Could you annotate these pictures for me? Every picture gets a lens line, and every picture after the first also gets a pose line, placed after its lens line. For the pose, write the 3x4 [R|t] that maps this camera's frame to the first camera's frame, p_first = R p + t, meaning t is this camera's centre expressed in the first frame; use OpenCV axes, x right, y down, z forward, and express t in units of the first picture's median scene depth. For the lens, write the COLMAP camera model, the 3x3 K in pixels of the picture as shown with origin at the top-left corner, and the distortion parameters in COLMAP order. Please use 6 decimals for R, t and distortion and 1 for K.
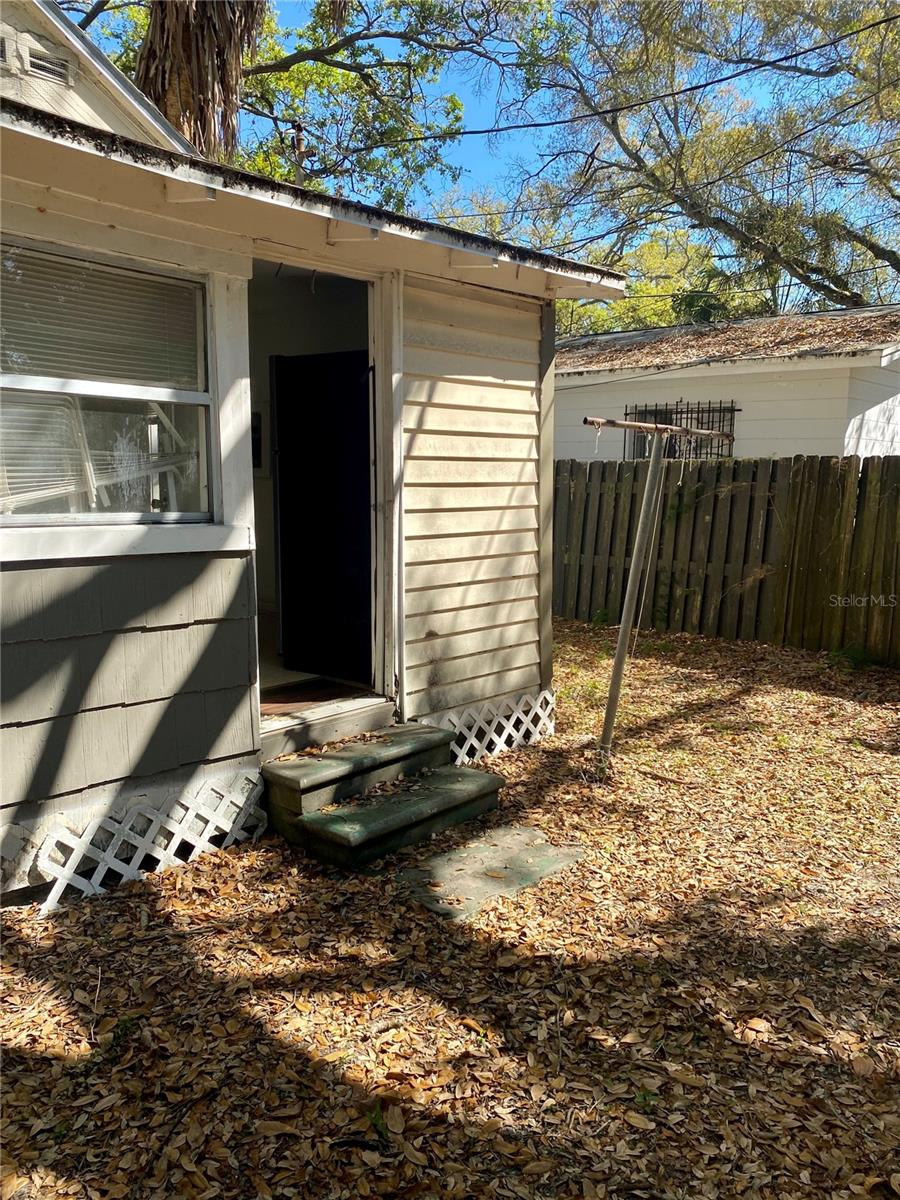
lens RADIAL K [[918.0, 0, 451.5], [0, 918.0, 605.1], [0, 0, 1]] dist [0.042323, -0.064333]
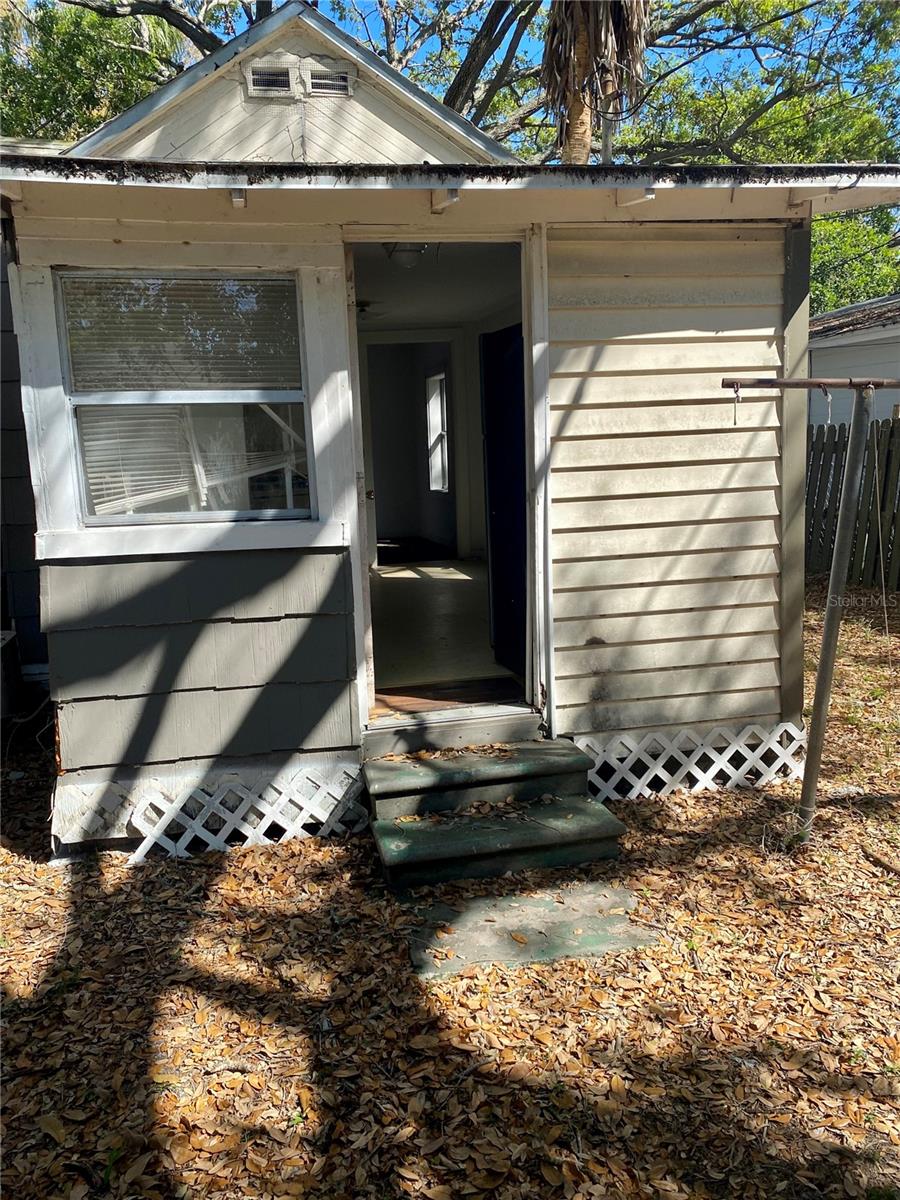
lens RADIAL K [[920.2, 0, 450.0], [0, 920.2, 600.0], [0, 0, 1]] dist [0.017537, -0.011808]
pose [[0.808149, 0.058232, -0.586092, 0.456422], [-0.037894, 0.998179, 0.046925, -0.052391], [0.587758, -0.015713, 0.808884, 0.269392]]
